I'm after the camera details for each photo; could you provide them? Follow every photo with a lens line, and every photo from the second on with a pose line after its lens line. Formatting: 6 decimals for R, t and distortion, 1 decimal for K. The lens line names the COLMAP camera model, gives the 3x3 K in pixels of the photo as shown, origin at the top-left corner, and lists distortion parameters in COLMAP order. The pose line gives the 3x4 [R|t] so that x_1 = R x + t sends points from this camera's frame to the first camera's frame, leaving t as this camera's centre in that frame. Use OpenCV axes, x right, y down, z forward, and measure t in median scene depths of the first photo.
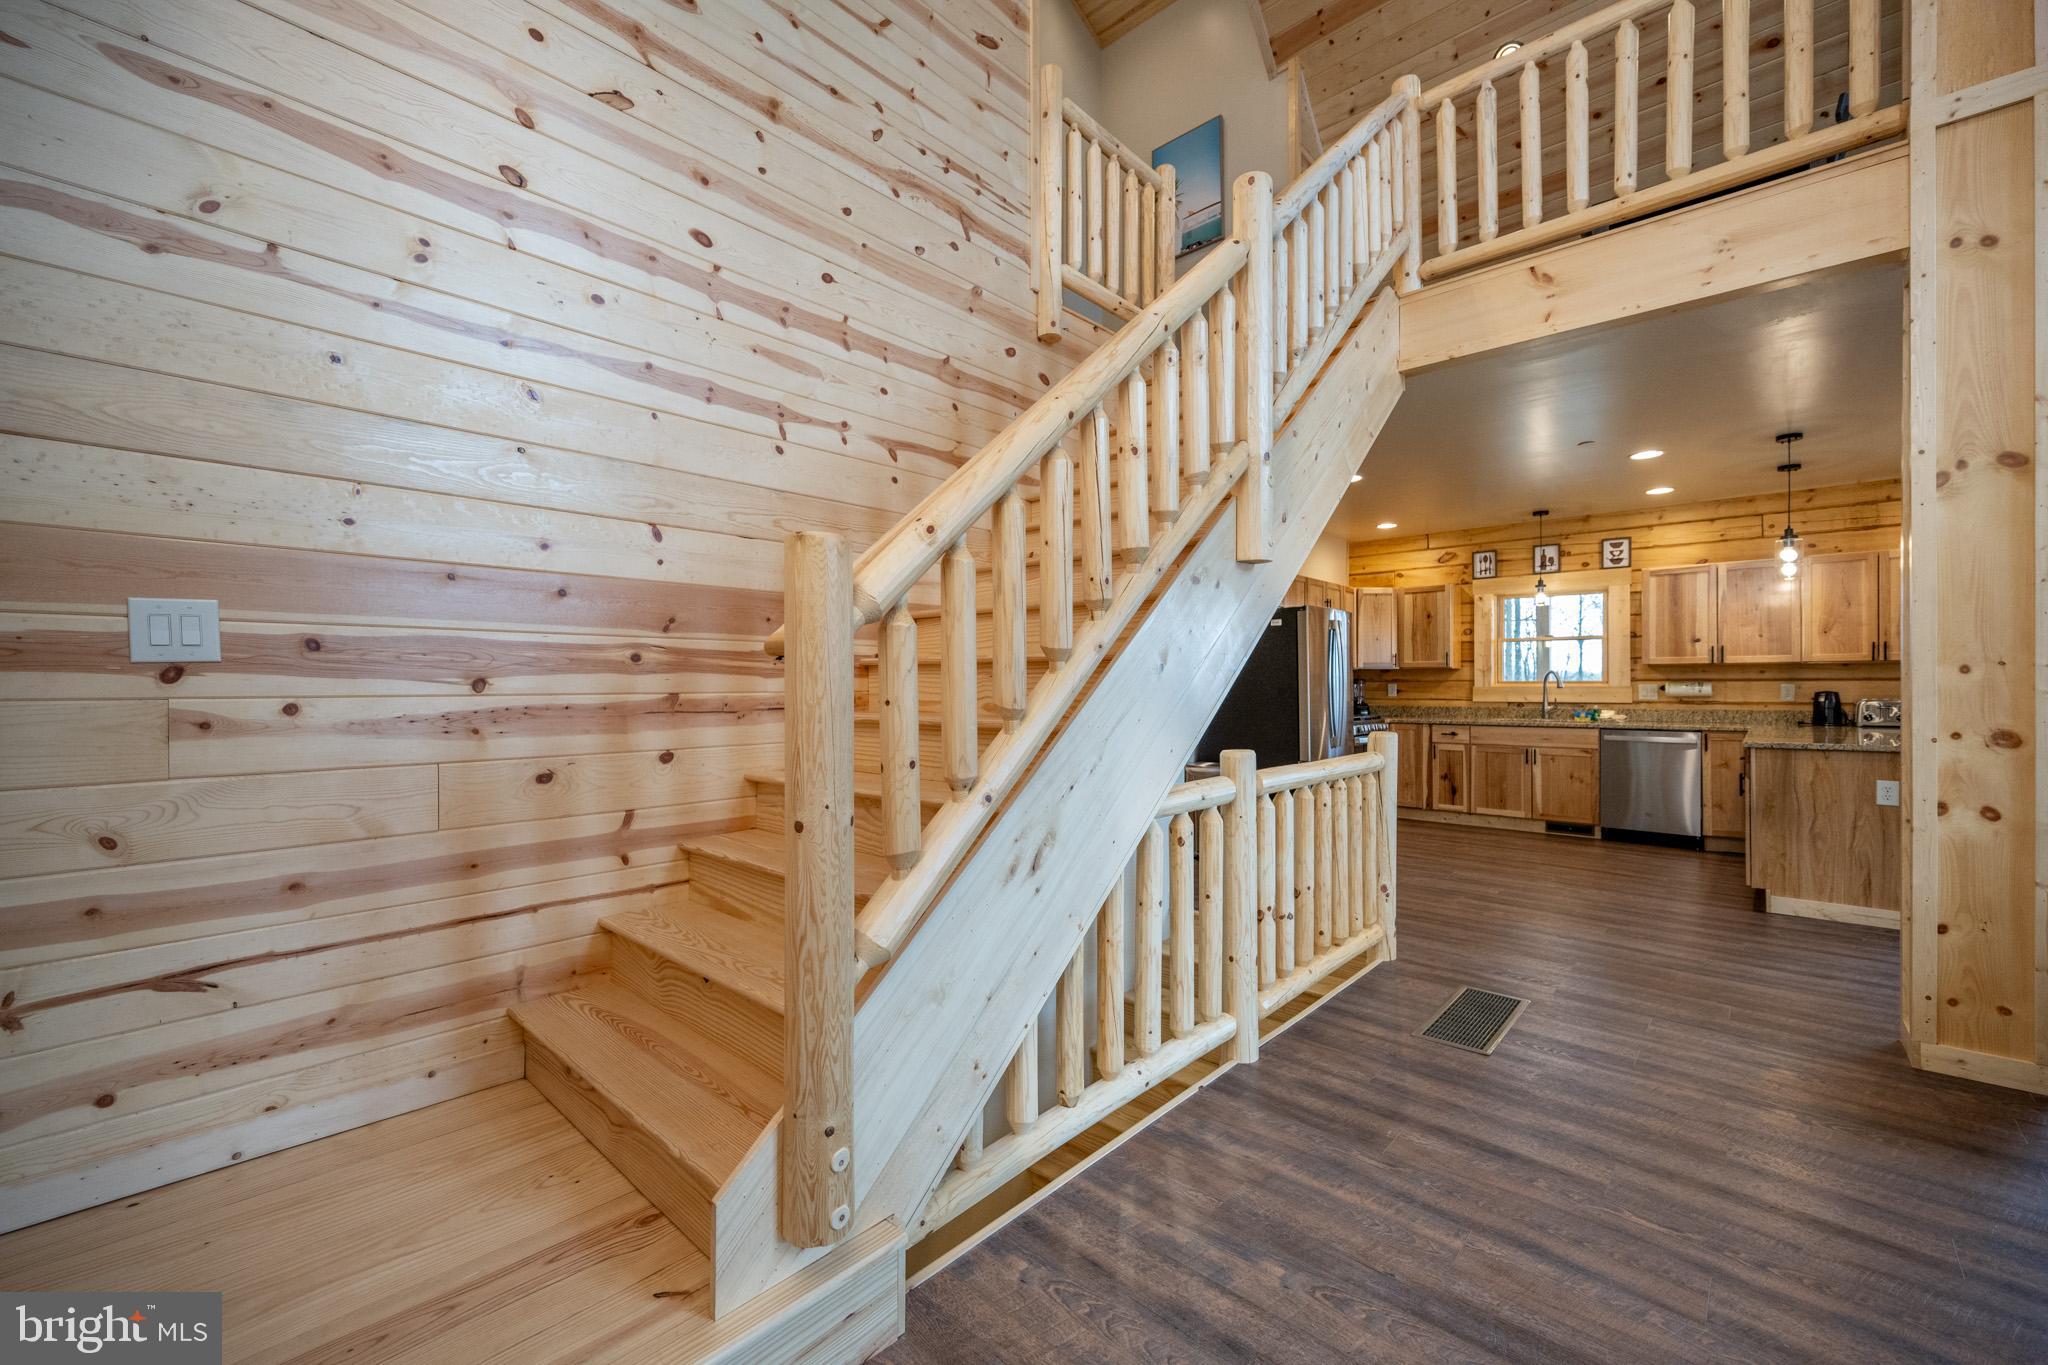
lens RADIAL K [[825.2, 0, 1020.7], [0, 825.2, 688.9], [0, 0, 1]] dist [0.000751, 0.000018]
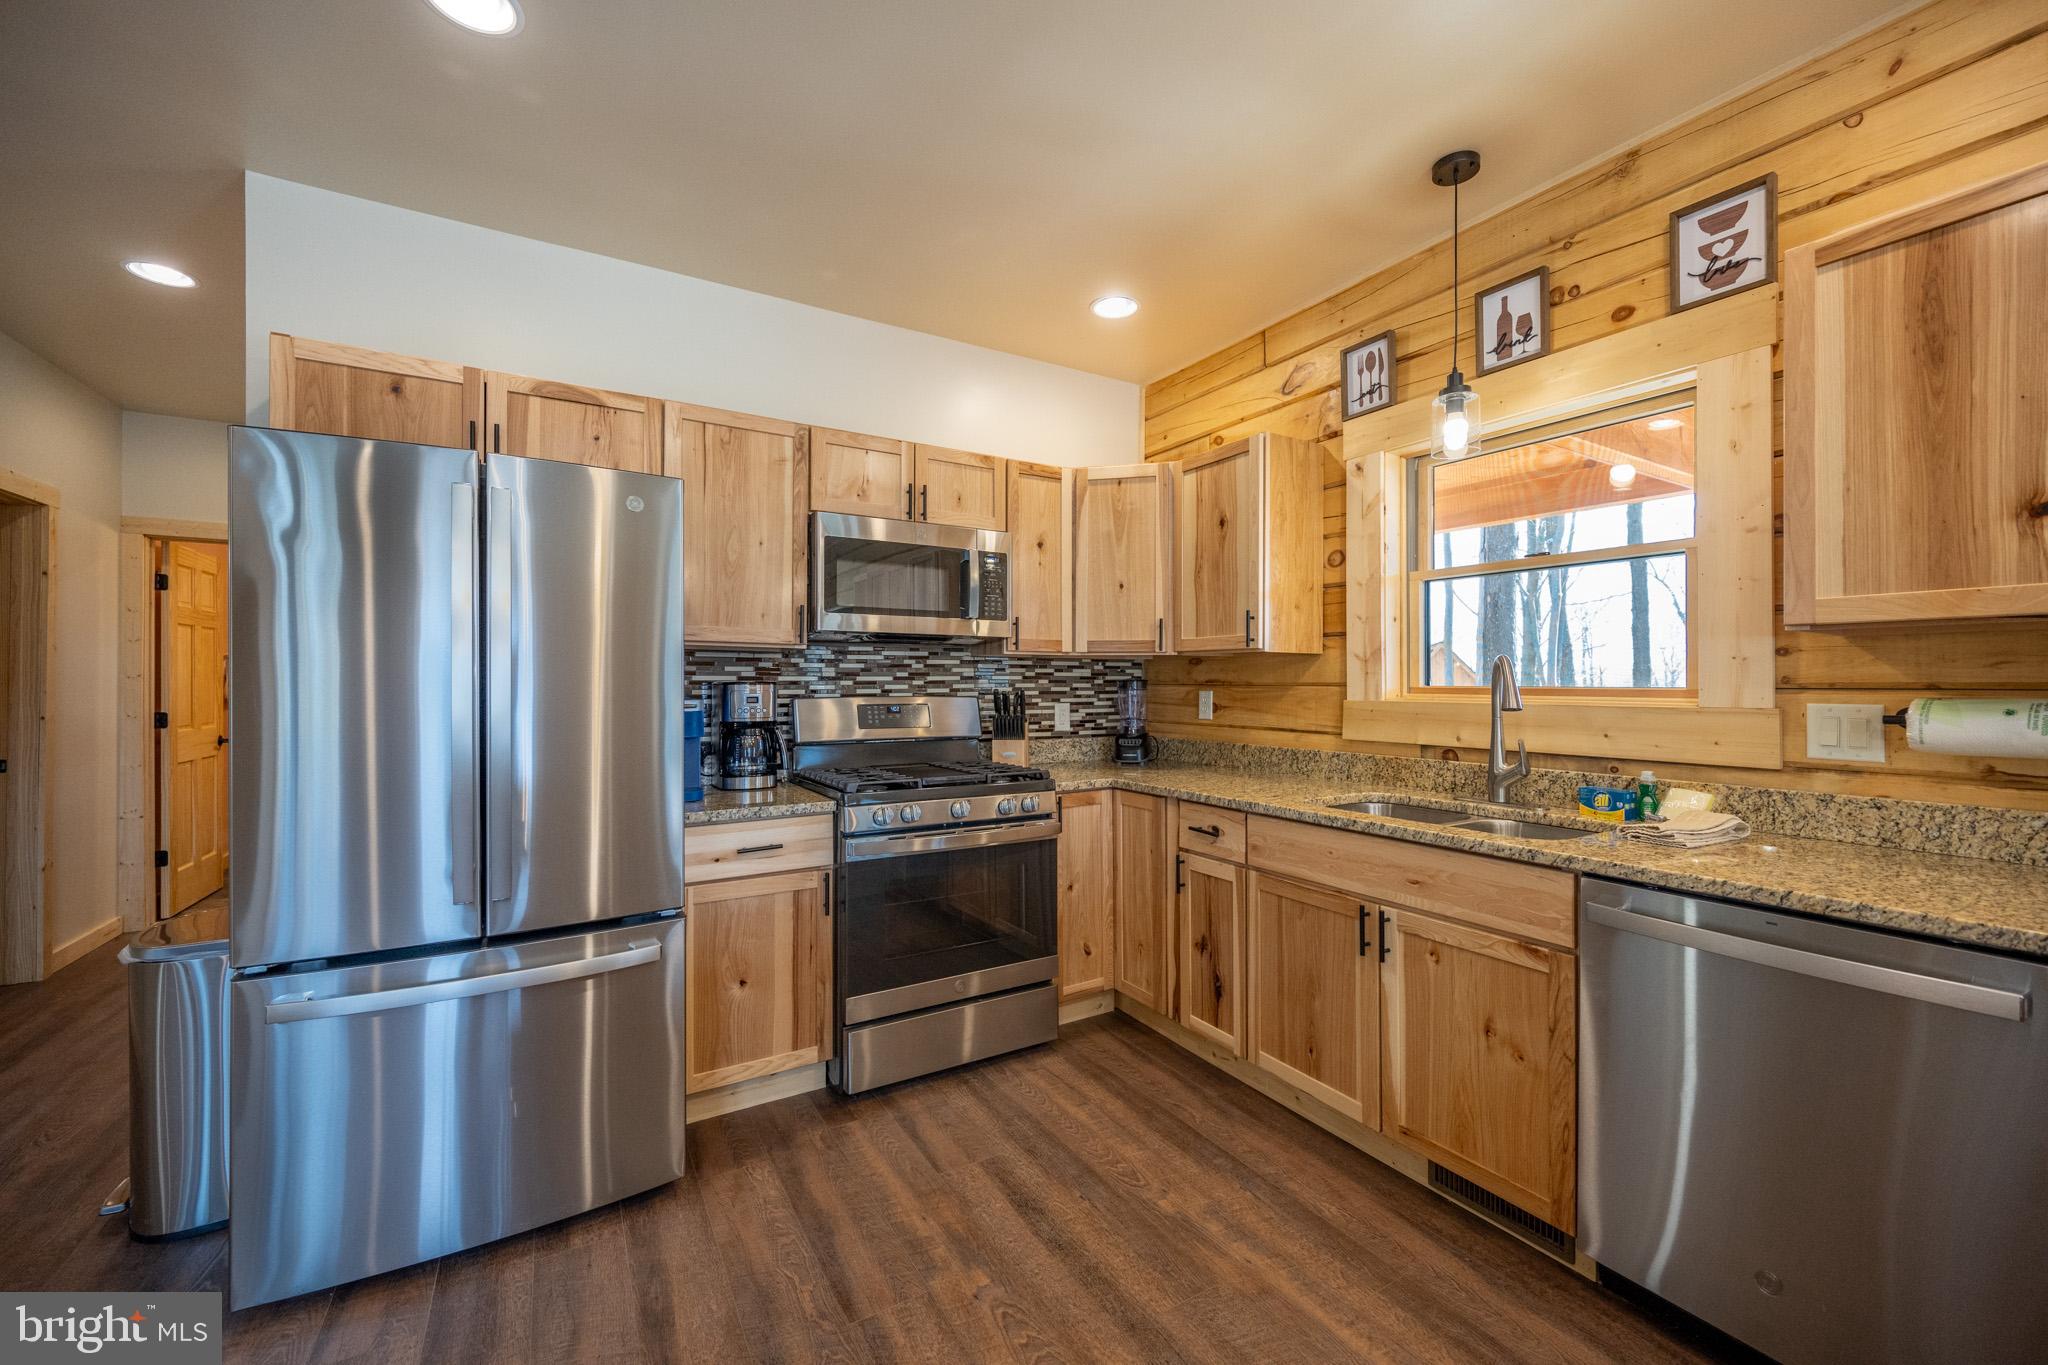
lens RADIAL K [[811.6, 0, 1033.6], [0, 811.6, 681.0], [0, 0, 1]] dist [-0.001486, -0.000124]
pose [[0.959852, 0.004429, -0.280471, 0.569722], [-0.006203, 0.999966, -0.005436, -0.009636], [0.280438, 0.006957, 0.959847, 0.660188]]
